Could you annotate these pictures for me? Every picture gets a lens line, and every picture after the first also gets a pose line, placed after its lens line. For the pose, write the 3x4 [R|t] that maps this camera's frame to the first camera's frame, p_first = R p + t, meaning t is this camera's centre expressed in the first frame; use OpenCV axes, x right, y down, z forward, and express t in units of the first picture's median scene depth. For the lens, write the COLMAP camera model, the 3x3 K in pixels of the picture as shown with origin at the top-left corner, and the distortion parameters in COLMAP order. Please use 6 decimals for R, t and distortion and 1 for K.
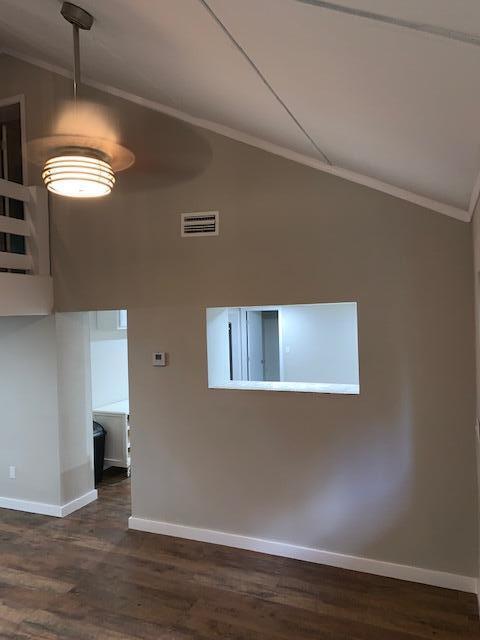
lens RADIAL K [[483.5, 0, 238.9], [0, 483.5, 317.5], [0, 0, 1]] dist [0.028302, -0.027974]
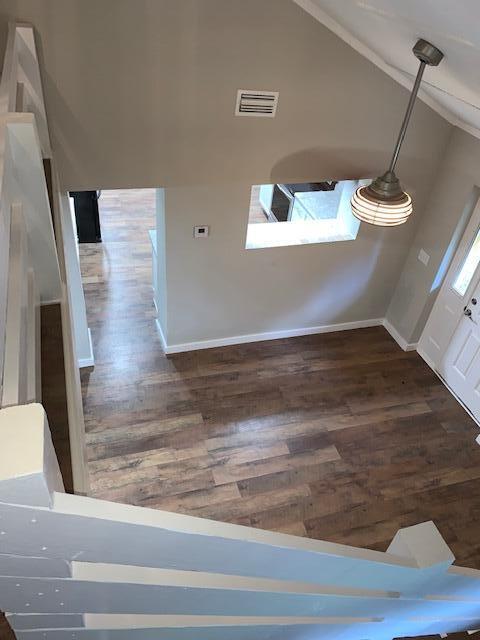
lens RADIAL K [[483.5, 0, 242.8], [0, 483.5, 315.2], [0, 0, 1]] dist [0.028302, -0.027974]
pose [[0.751995, -0.336408, 0.566863, -0.767329], [-0.121909, 0.774153, 0.621149, -0.450004], [-0.647798, -0.536206, 0.541148, 0.260798]]
